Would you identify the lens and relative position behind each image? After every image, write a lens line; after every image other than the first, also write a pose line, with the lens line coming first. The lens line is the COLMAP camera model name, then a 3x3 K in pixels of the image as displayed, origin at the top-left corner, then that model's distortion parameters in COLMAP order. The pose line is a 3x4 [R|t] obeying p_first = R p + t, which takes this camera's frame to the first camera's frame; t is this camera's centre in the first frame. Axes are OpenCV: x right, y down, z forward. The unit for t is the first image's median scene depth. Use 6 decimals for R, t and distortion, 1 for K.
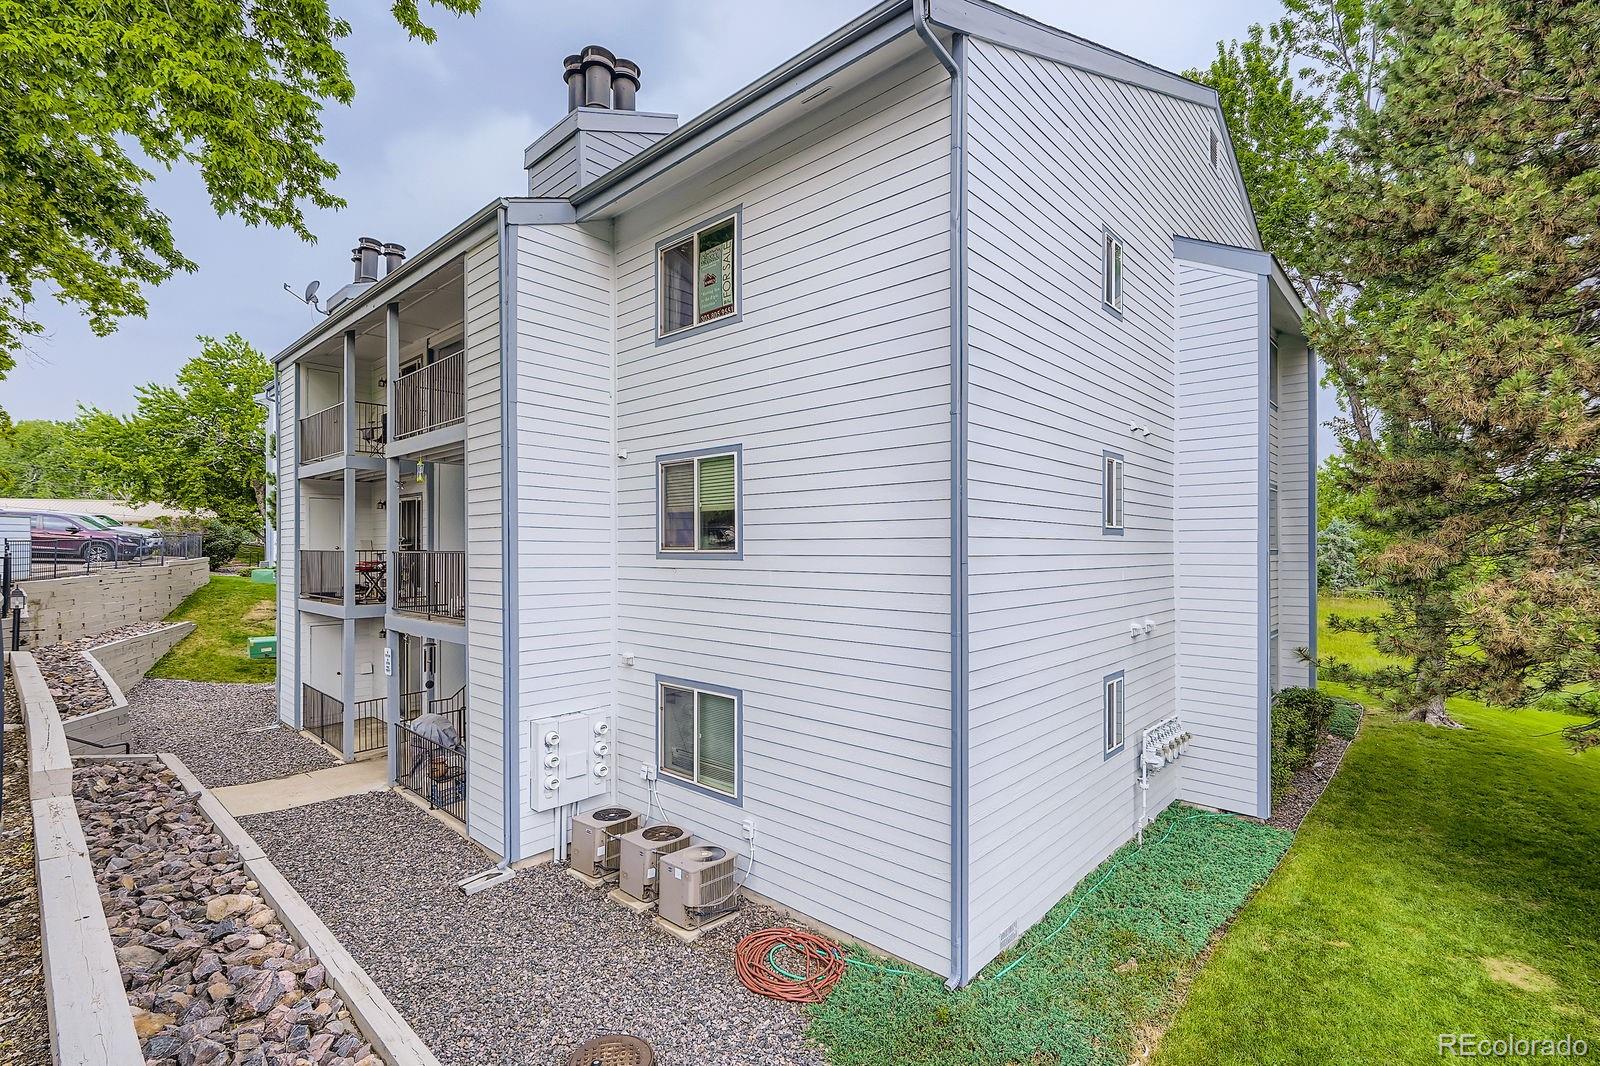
lens RADIAL K [[734.8, 0, 803.8], [0, 734.8, 529.0], [0, 0, 1]] dist [0.000123, -0.000448]
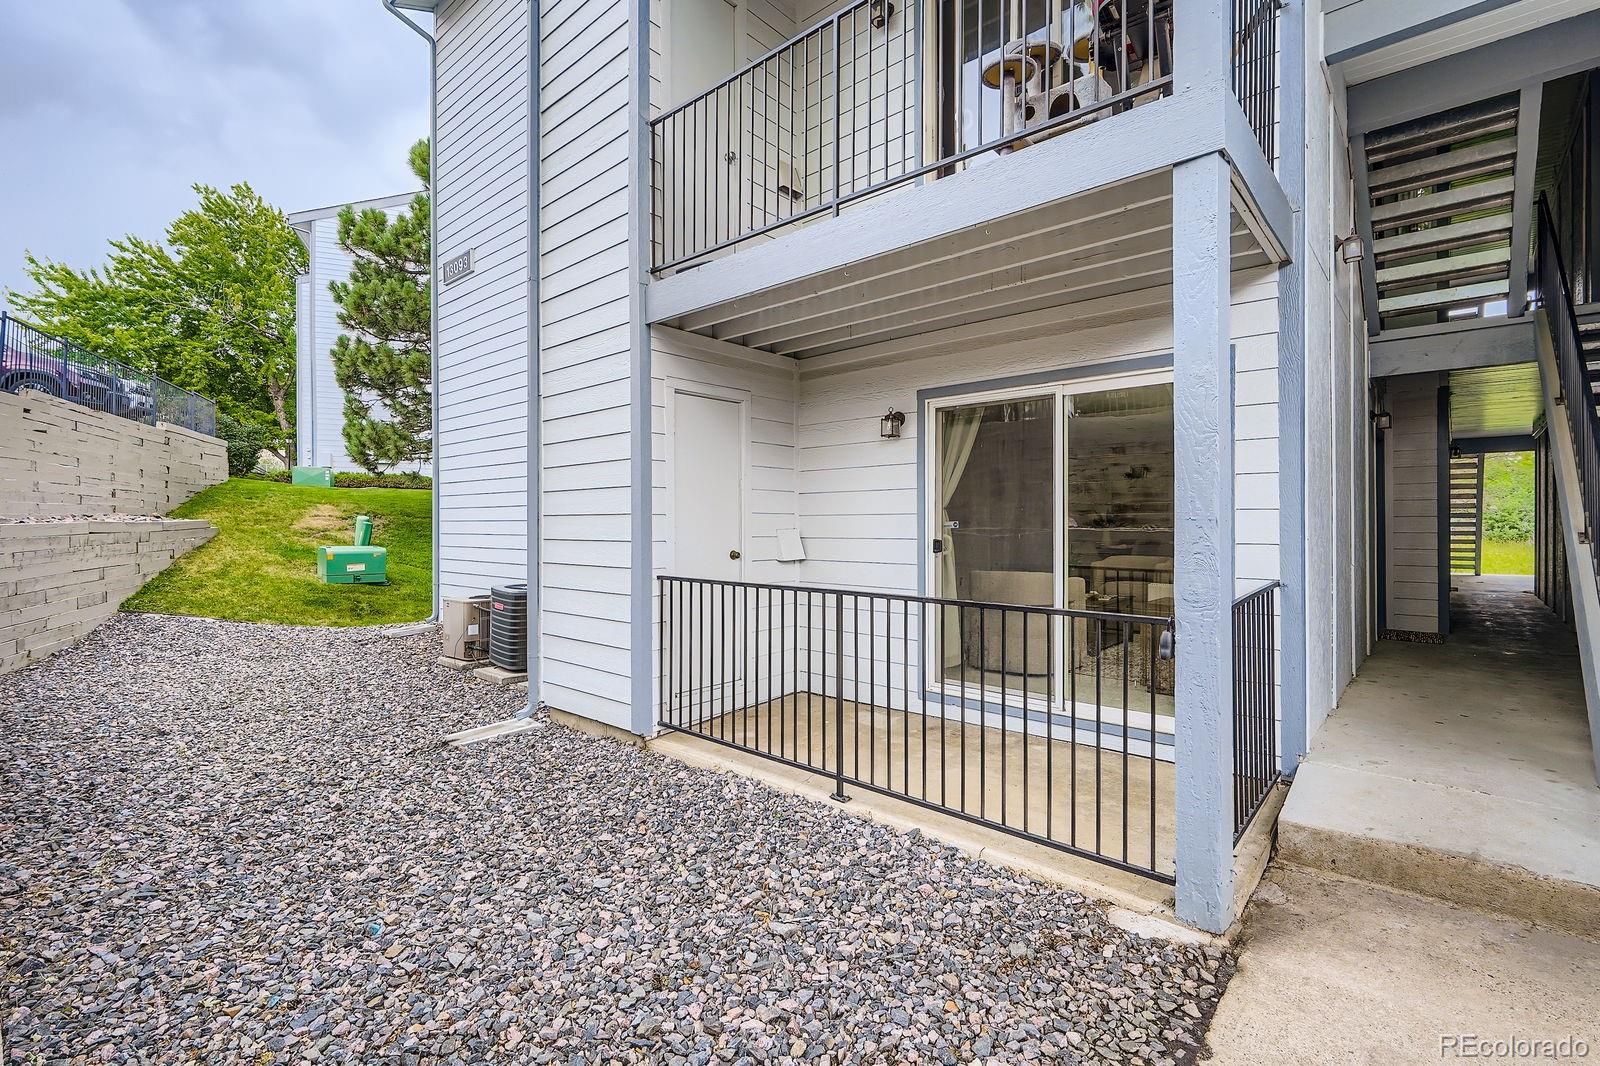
lens RADIAL K [[727.8, 0, 801.1], [0, 727.8, 512.5], [0, 0, 1]] dist [-0.002564, -0.000460]
pose [[0.999858, -0.003680, 0.016460, -0.348489], [0.003539, 0.999957, 0.008582, 0.100707], [-0.016491, -0.008523, 0.999828, 0.392592]]
